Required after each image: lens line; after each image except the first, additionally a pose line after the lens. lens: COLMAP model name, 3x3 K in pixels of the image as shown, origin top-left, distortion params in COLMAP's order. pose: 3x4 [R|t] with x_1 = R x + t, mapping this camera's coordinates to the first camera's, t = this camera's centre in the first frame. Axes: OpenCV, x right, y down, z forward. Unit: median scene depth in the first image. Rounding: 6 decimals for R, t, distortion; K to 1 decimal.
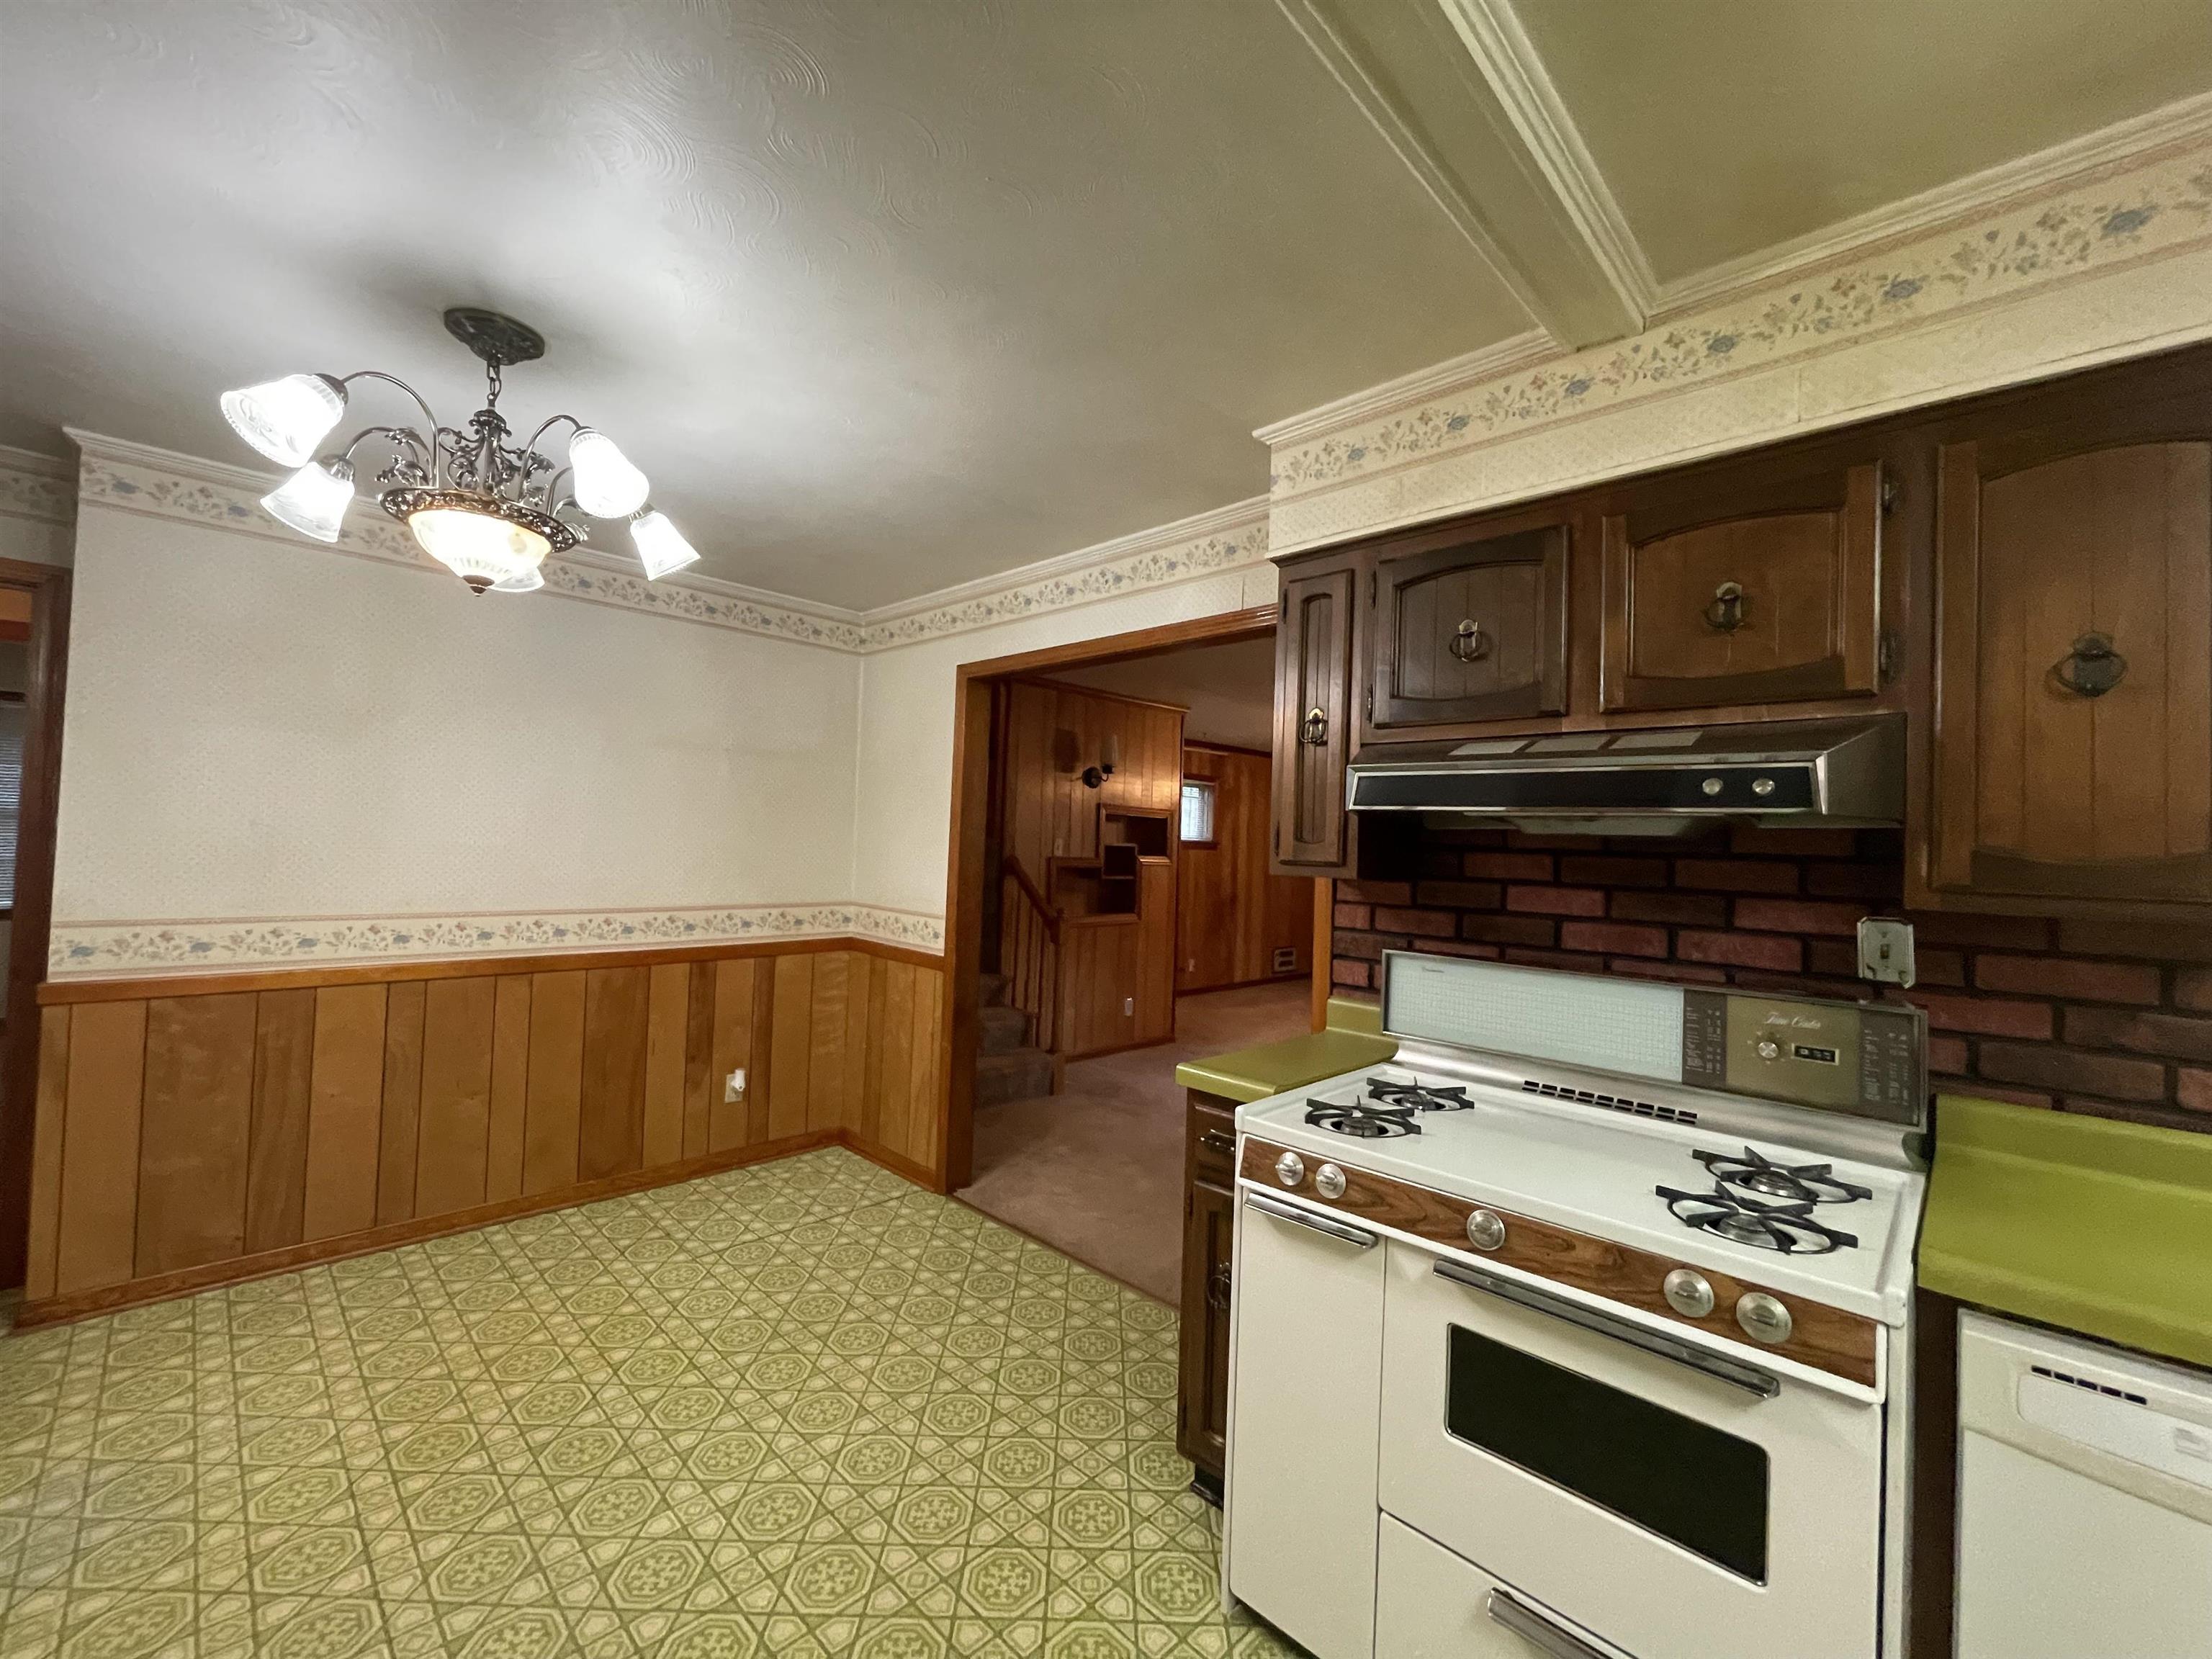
lens RADIAL K [[900.0, 0, 1106.6], [0, 900.0, 823.3], [0, 0, 1]] dist [-0.003460, 0.000775]
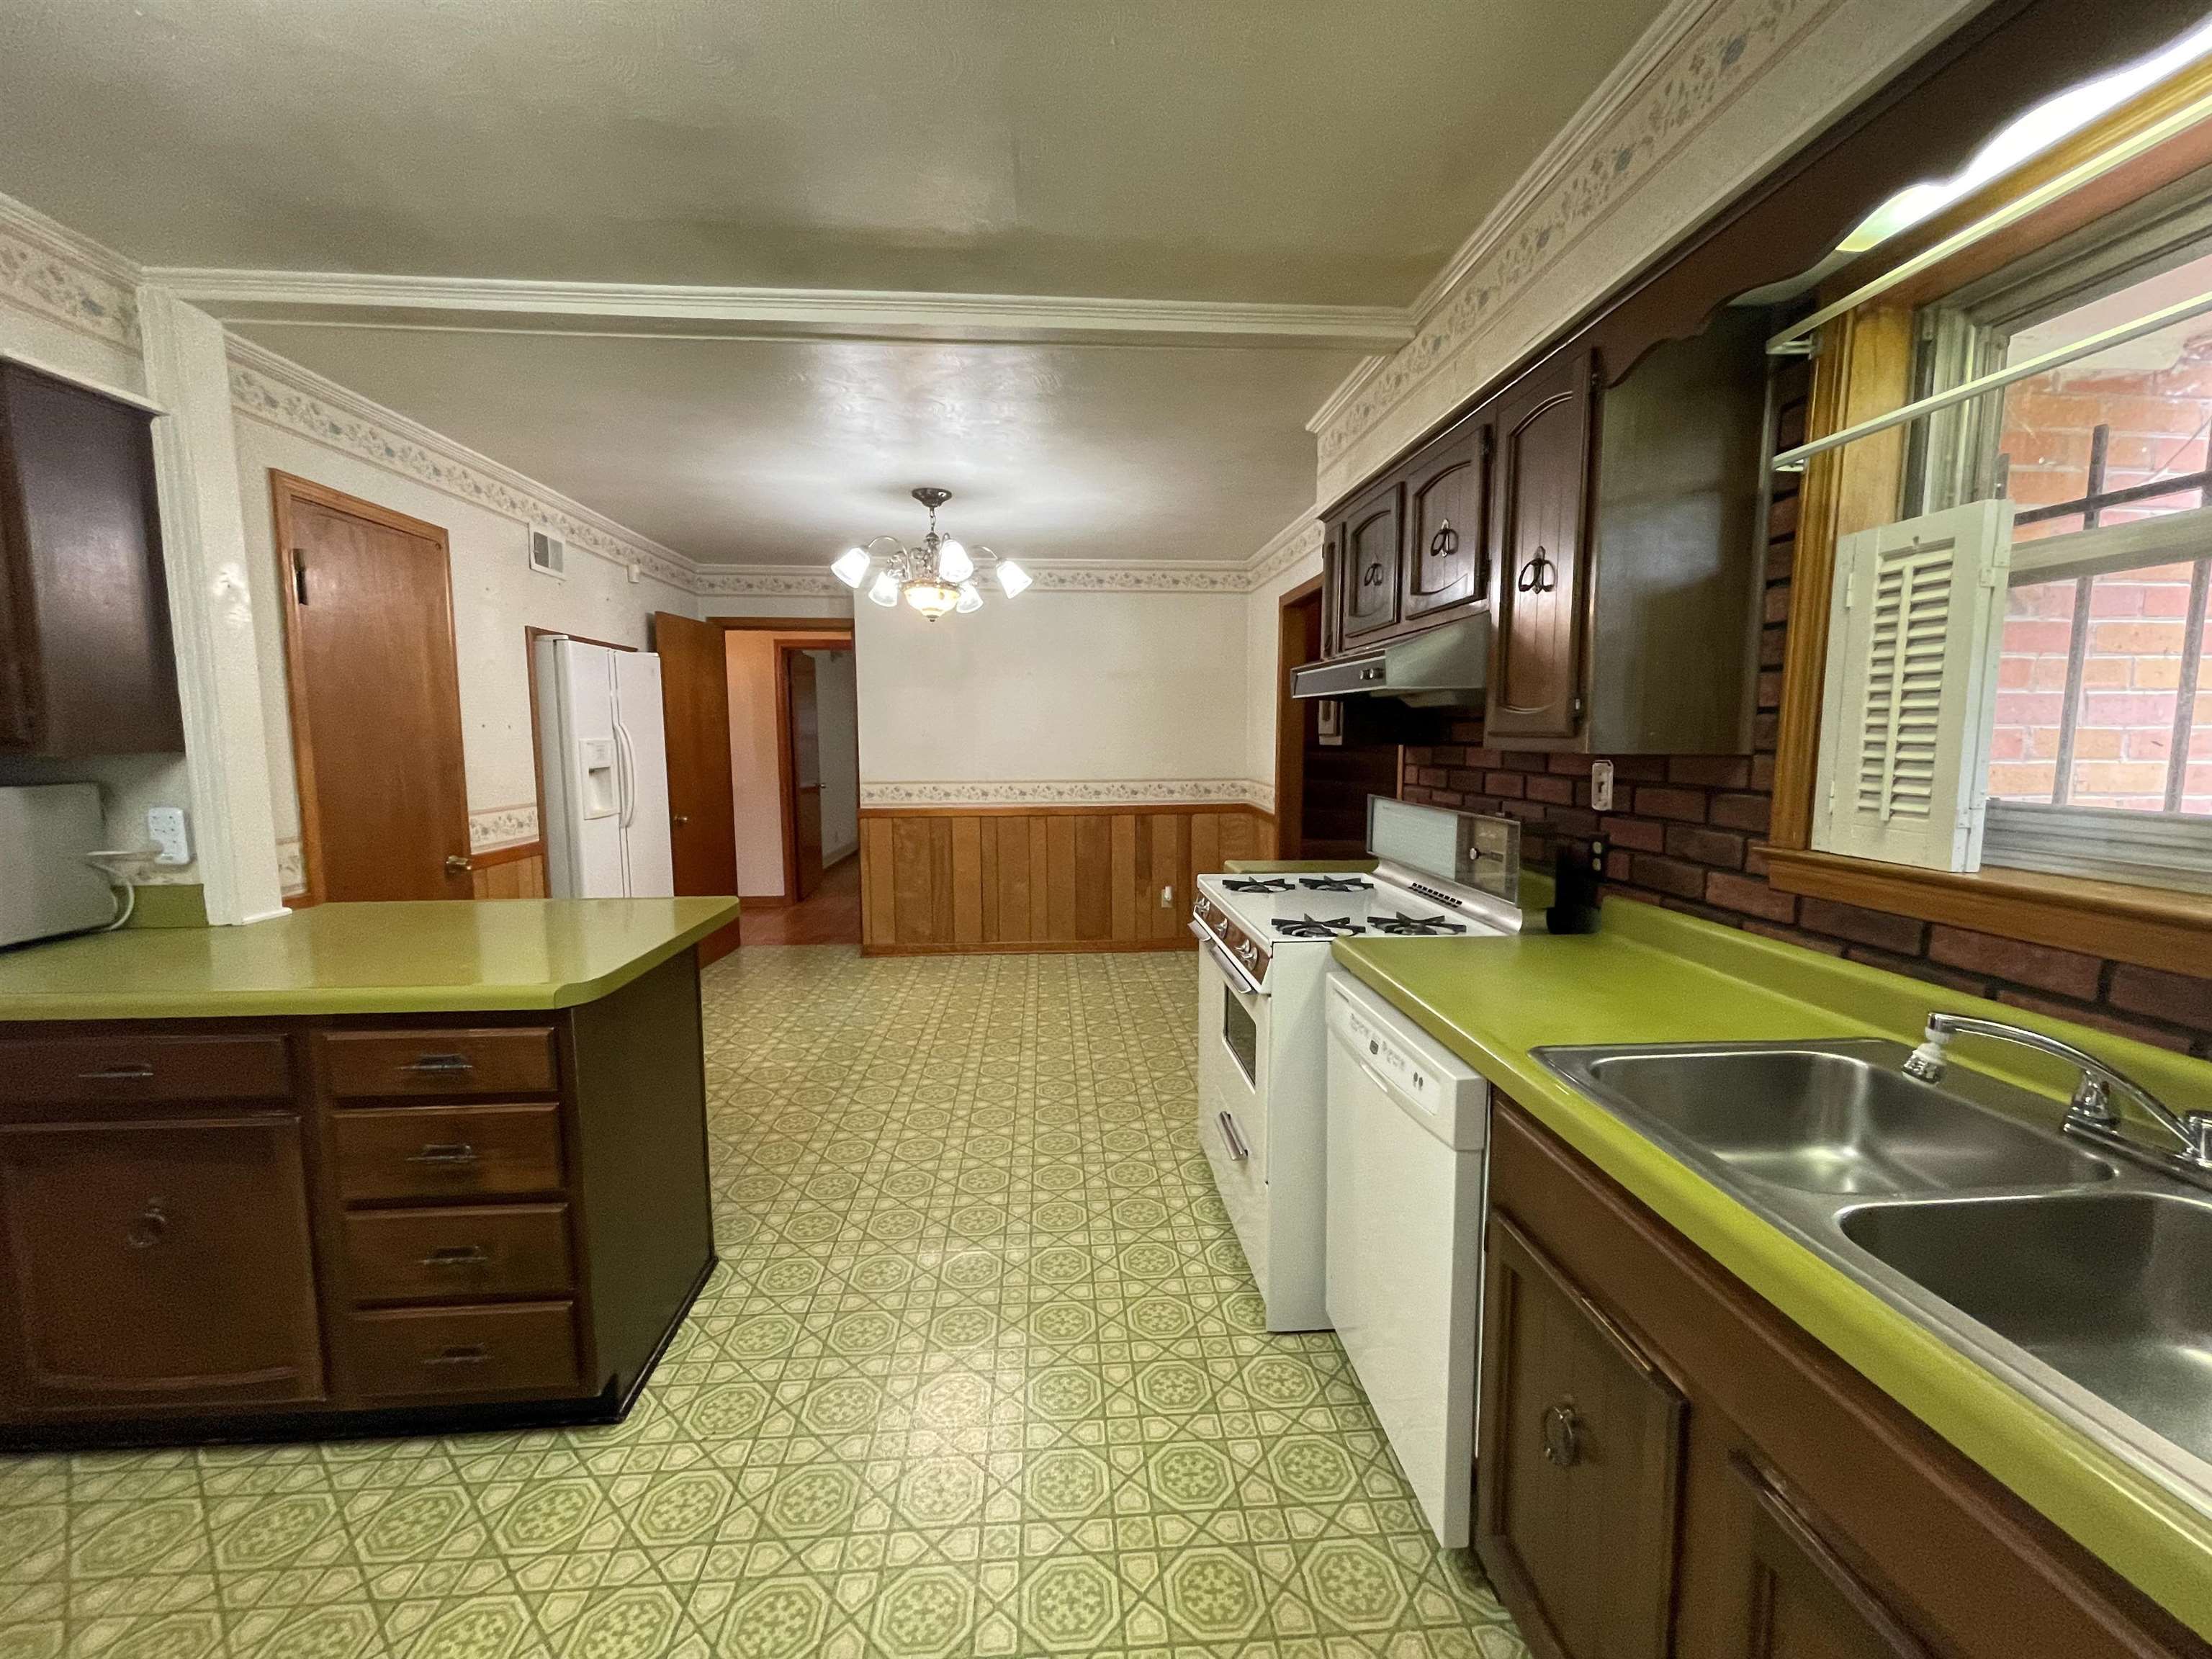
lens RADIAL K [[900.0, 0, 1106.6], [0, 900.0, 823.3], [0, 0, 1]] dist [-0.003460, 0.000775]
pose [[0.744801, 0.029097, -0.666652, 0.677151], [0.045774, 0.994468, 0.094546, 0.024327], [0.665715, -0.100933, 0.739348, -0.232178]]
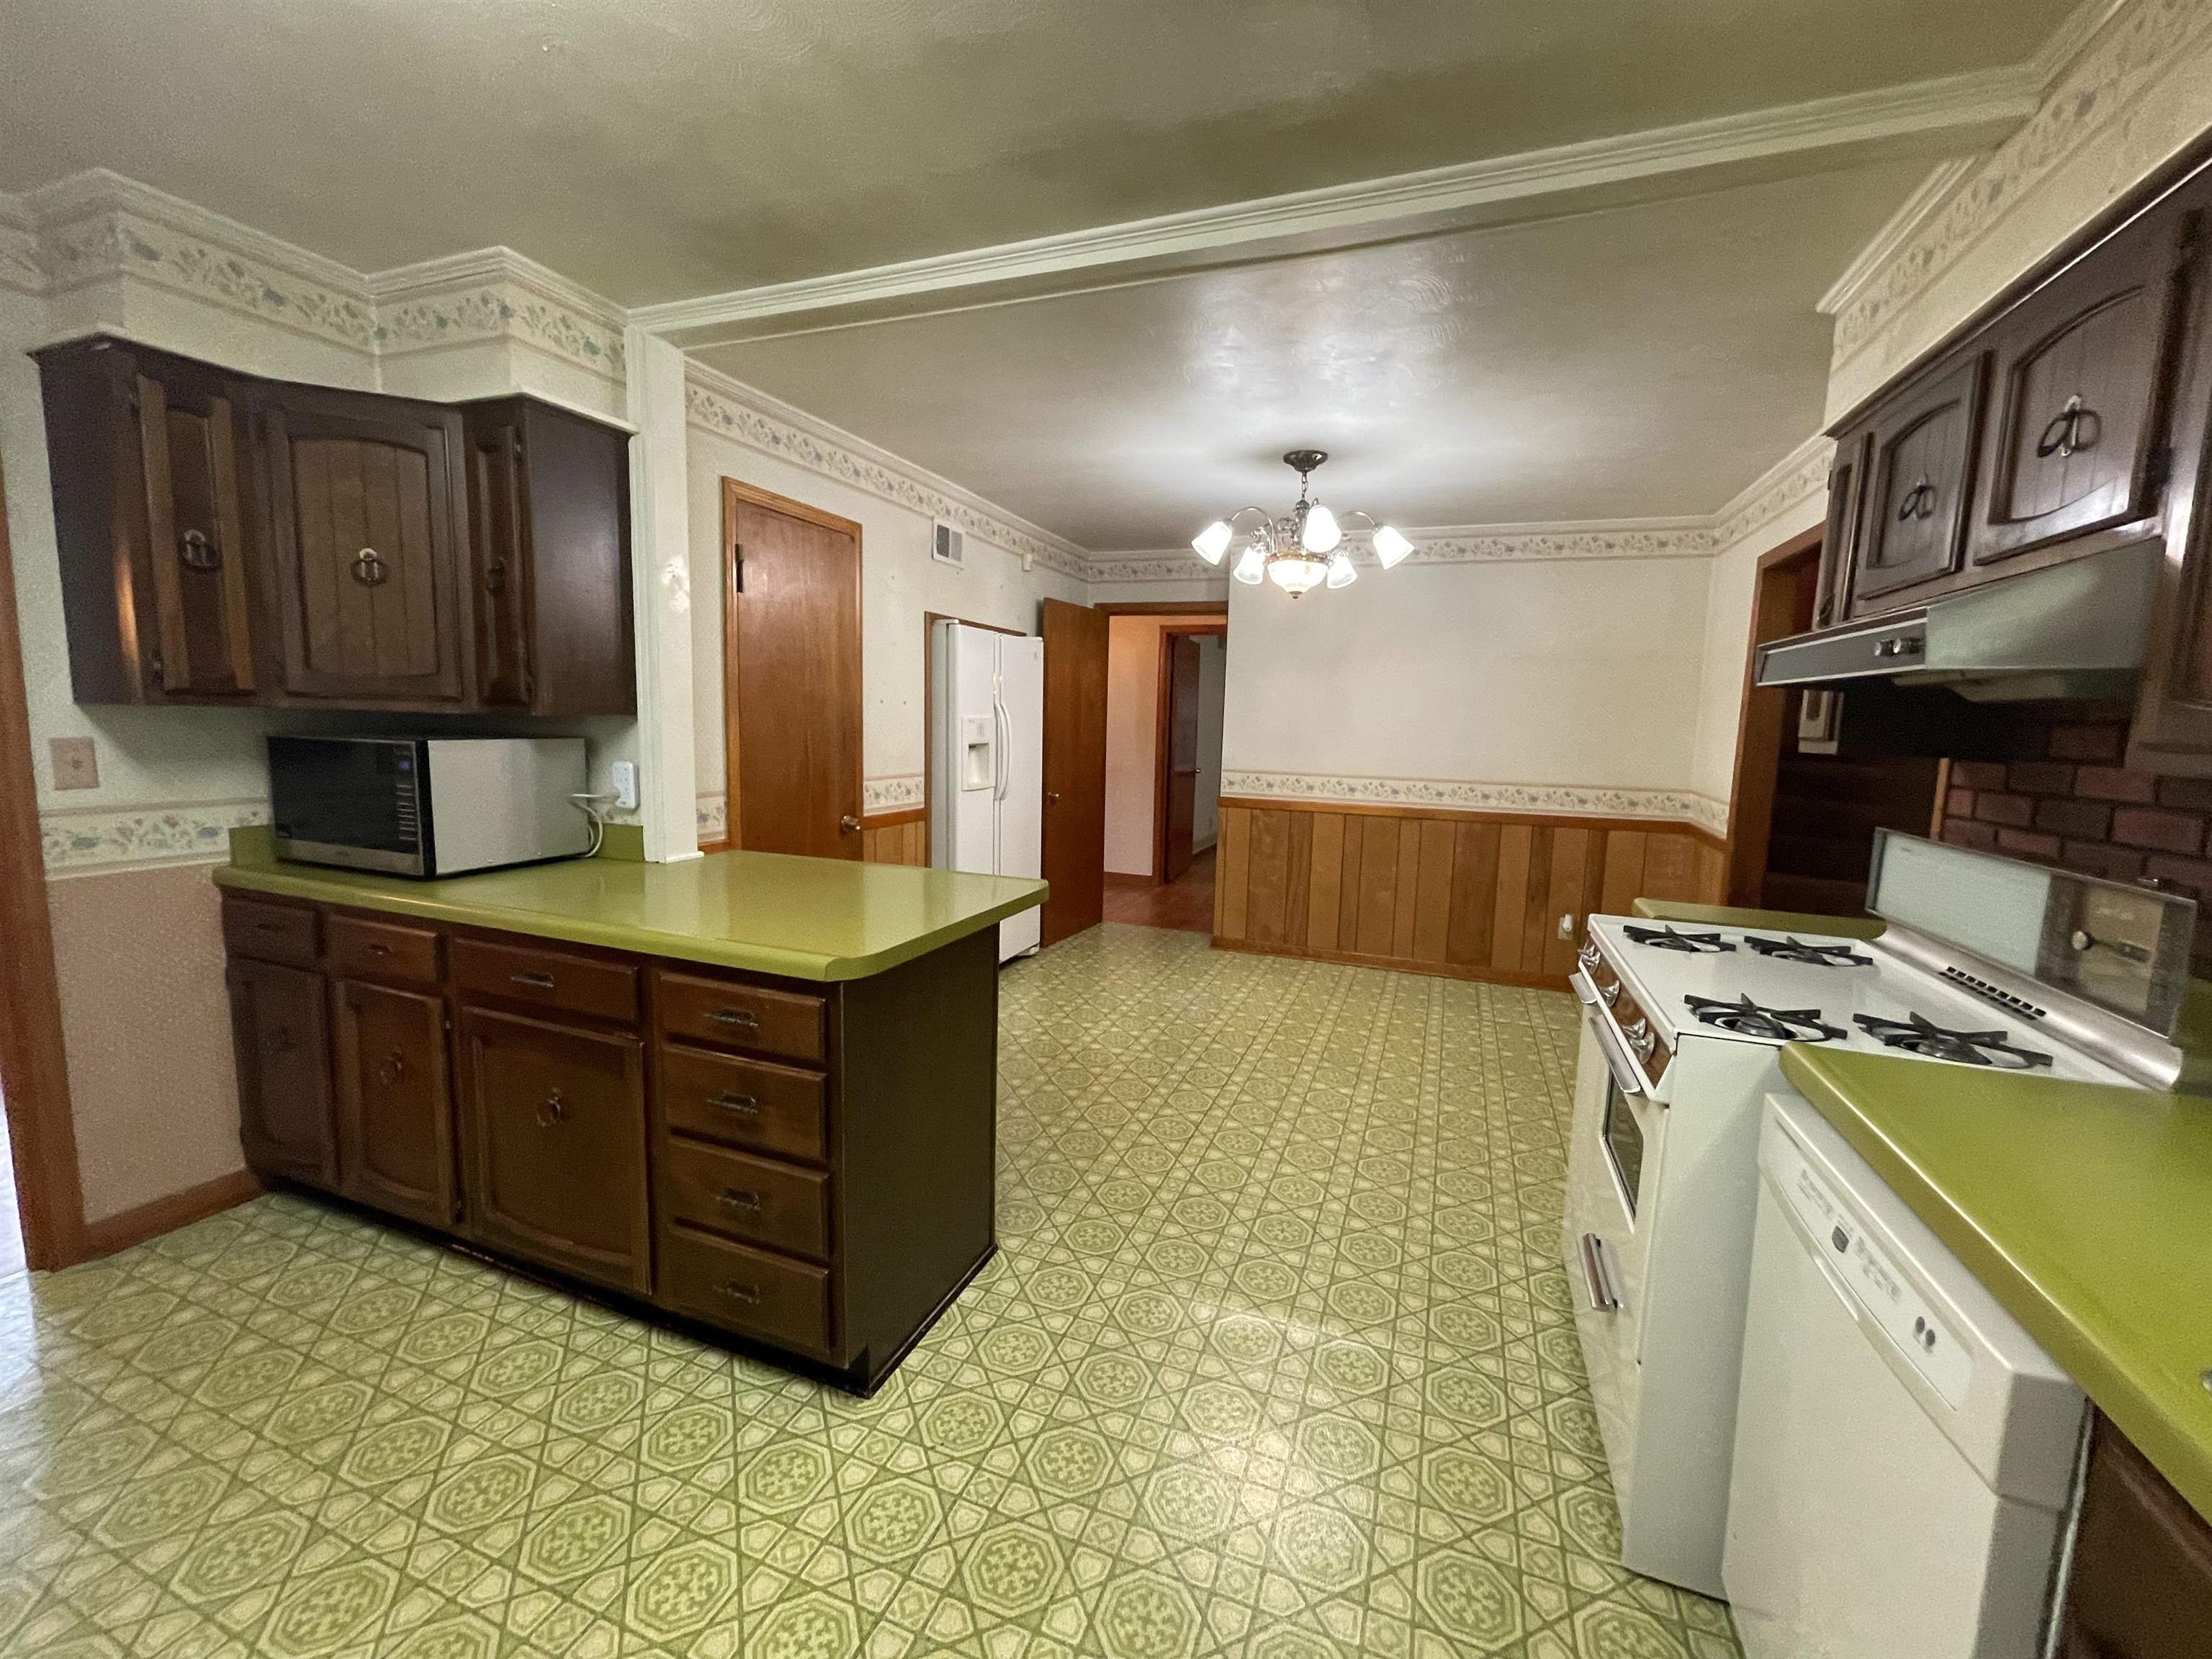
lens RADIAL K [[900.0, 0, 1106.6], [0, 900.0, 823.3], [0, 0, 1]] dist [-0.003460, 0.000775]
pose [[0.394166, 0.083762, -0.915214, 0.623330], [0.008396, 0.995468, 0.094723, 0.026757], [0.919001, -0.045021, 0.391676, -0.108563]]
